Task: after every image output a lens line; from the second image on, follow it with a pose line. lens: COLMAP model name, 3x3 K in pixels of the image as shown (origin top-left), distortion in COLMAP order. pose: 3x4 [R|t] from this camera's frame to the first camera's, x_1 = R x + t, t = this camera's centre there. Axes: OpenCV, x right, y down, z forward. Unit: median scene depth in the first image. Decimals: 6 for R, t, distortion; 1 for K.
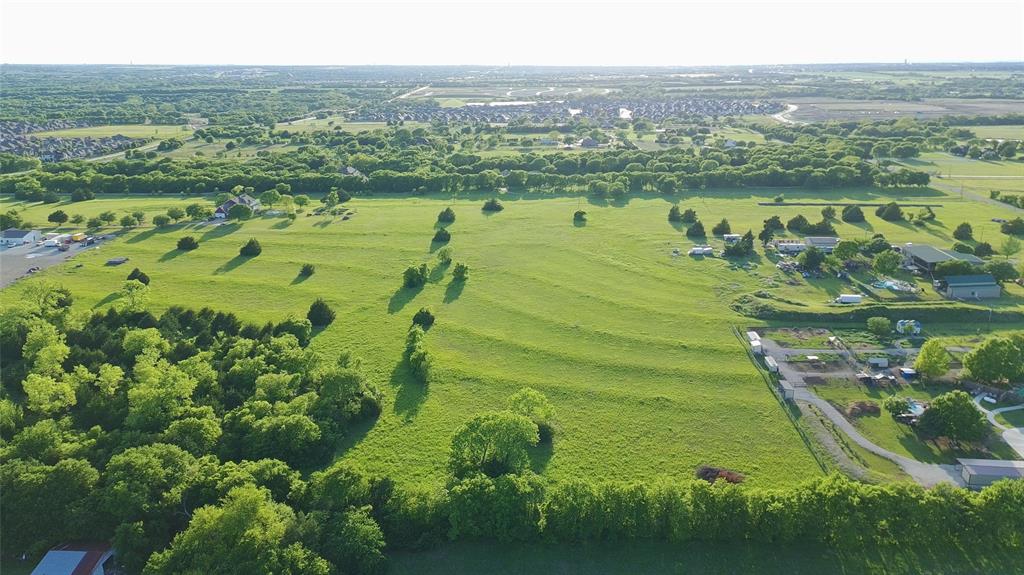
lens RADIAL K [[784.7, 0, 512.0], [0, 784.7, 287.5], [0, 0, 1]] dist [0.060279, -0.040010]
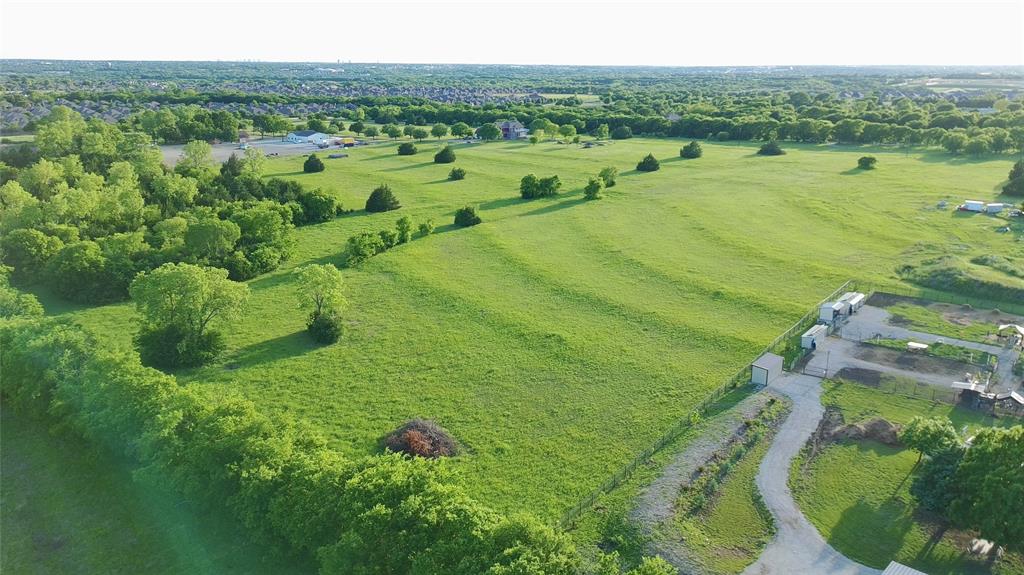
lens RADIAL K [[784.7, 0, 512.0], [0, 784.7, 287.5], [0, 0, 1]] dist [0.060279, -0.040010]
pose [[0.812330, 0.167597, -0.558598, 0.397276], [-0.169717, 0.984298, 0.048513, 0.063153], [0.557958, 0.055395, 0.828019, 0.376232]]
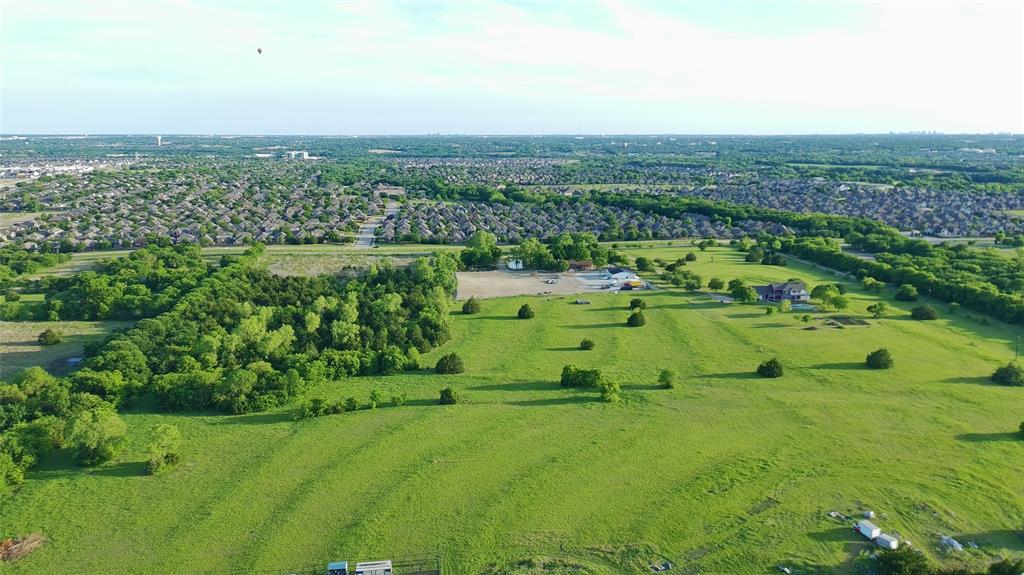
lens RADIAL K [[784.7, 0, 512.0], [0, 784.7, 287.5], [0, 0, 1]] dist [0.060279, -0.040010]
pose [[0.168459, 0.193963, -0.966437, 0.852018], [-0.275835, 0.950554, 0.142695, -0.262148], [0.946328, 0.242538, 0.213631, 0.854383]]
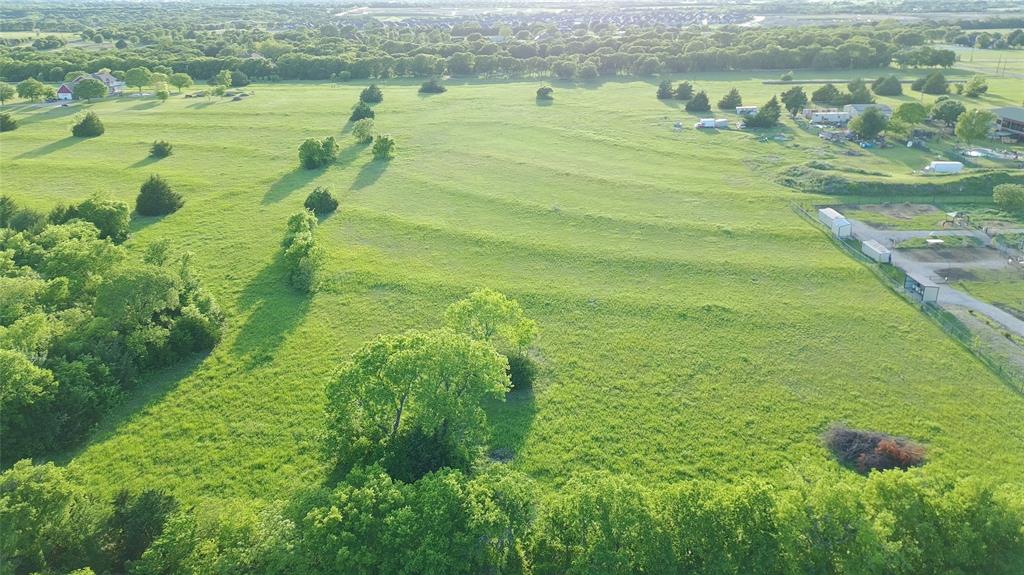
lens RADIAL K [[784.7, 0, 512.0], [0, 784.7, 287.5], [0, 0, 1]] dist [0.060279, -0.040010]
pose [[0.997902, -0.021511, 0.061072, 0.004477], [0.016775, 0.996888, 0.077030, 0.062837], [-0.062539, -0.075844, 0.995157, 0.344897]]
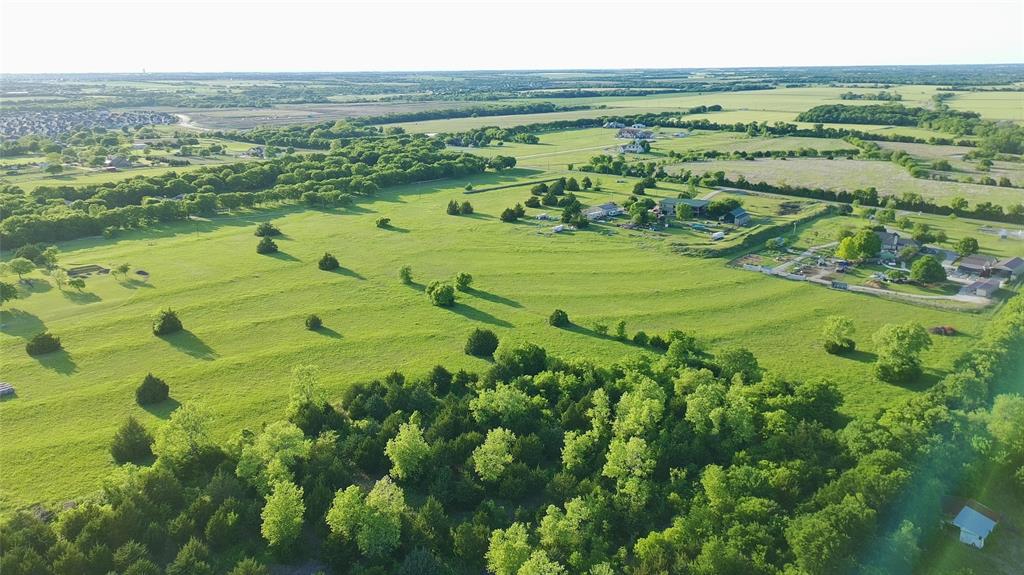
lens RADIAL K [[784.7, 0, 512.0], [0, 784.7, 287.5], [0, 0, 1]] dist [0.060279, -0.040010]
pose [[0.633238, -0.211153, 0.744597, -0.923398], [0.218316, 0.971729, 0.089897, -0.108232], [-0.742528, 0.105631, 0.661433, 0.383947]]
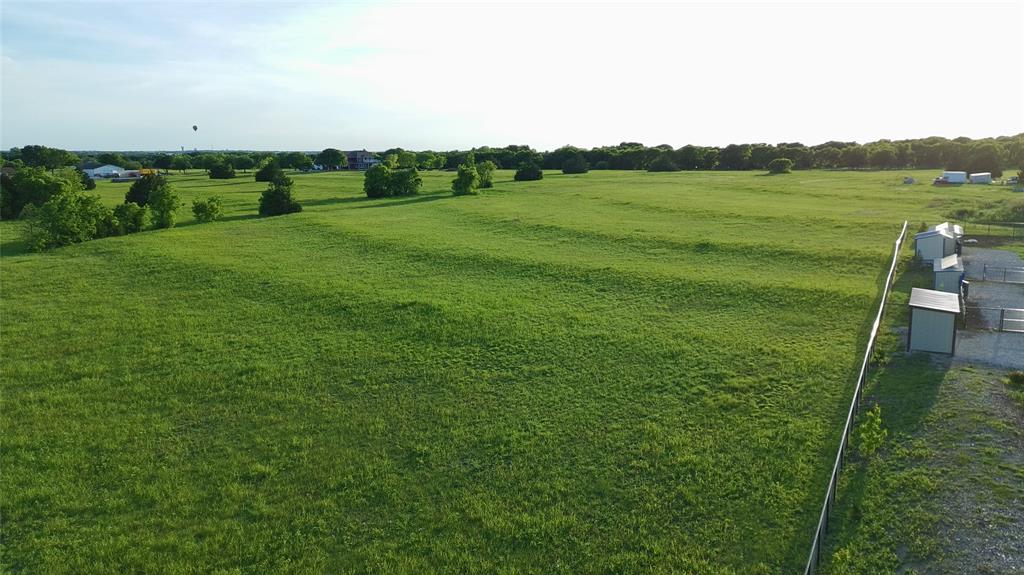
lens RADIAL K [[784.7, 0, 512.0], [0, 784.7, 287.5], [0, 0, 1]] dist [0.060279, -0.040010]
pose [[0.902549, 0.075341, -0.423945, 0.269438], [-0.122285, 0.988883, -0.084599, 0.122586], [0.412858, 0.128197, 0.901728, 0.607838]]
